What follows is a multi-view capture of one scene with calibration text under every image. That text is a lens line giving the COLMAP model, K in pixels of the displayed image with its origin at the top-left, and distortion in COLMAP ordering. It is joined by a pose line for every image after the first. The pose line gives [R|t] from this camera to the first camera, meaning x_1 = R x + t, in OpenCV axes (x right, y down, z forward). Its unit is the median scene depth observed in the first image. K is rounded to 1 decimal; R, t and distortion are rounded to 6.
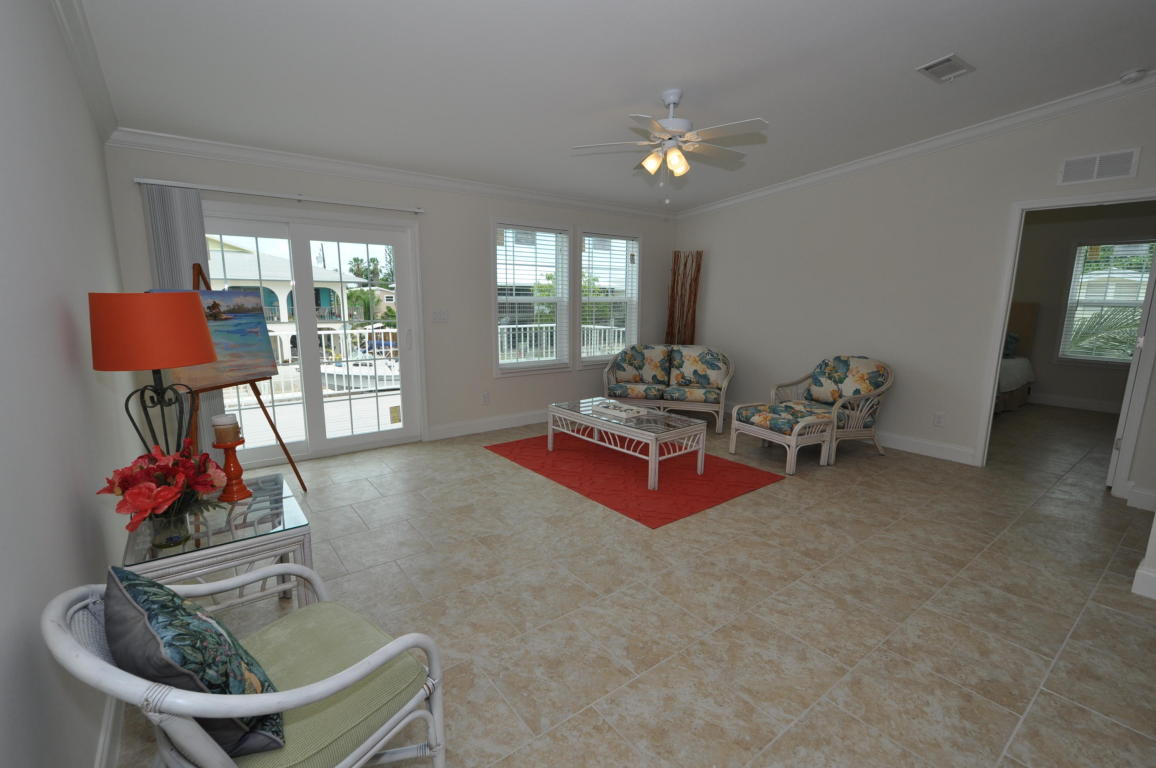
lens RADIAL K [[505.2, 0, 571.6], [0, 505.2, 384.0], [0, 0, 1]] dist [0.005054, -0.006568]
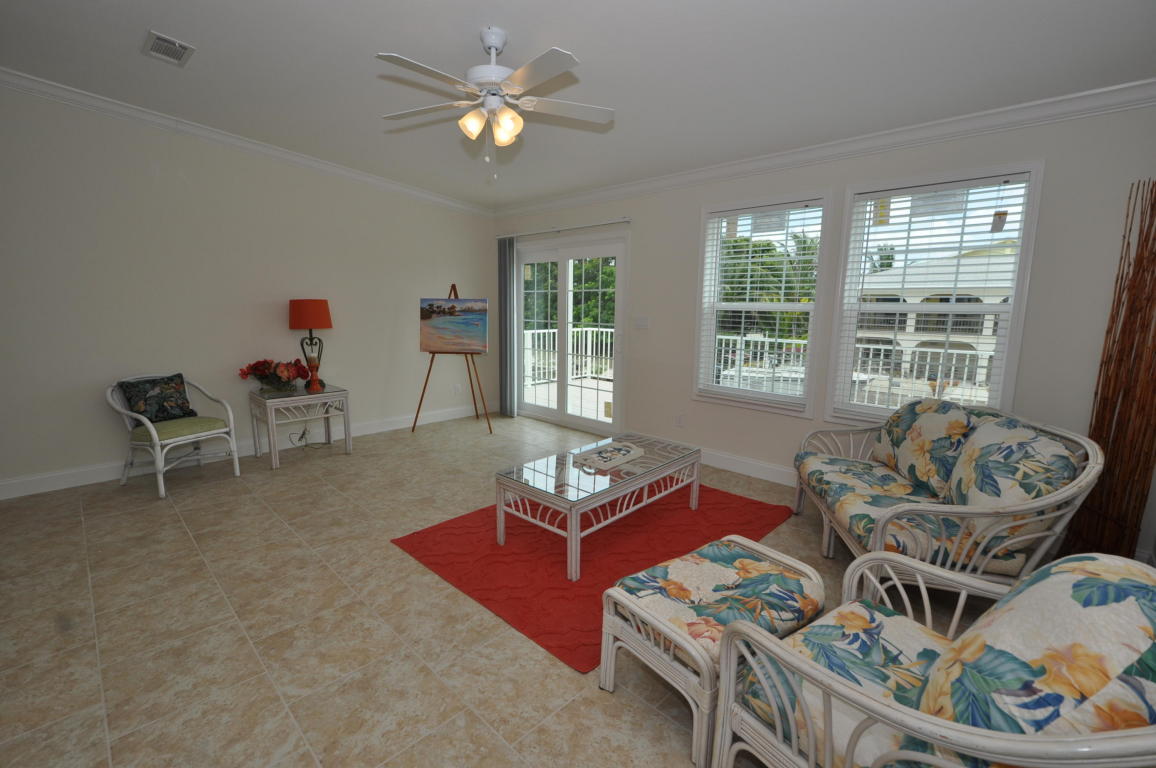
lens RADIAL K [[505.2, 0, 572.5], [0, 505.2, 391.0], [0, 0, 1]] dist [0.005054, -0.006568]
pose [[0.140215, 0.167696, -0.975817, 1.005645], [-0.170978, 0.974848, 0.142961, -0.173490], [0.975247, 0.146798, 0.165360, 1.032436]]
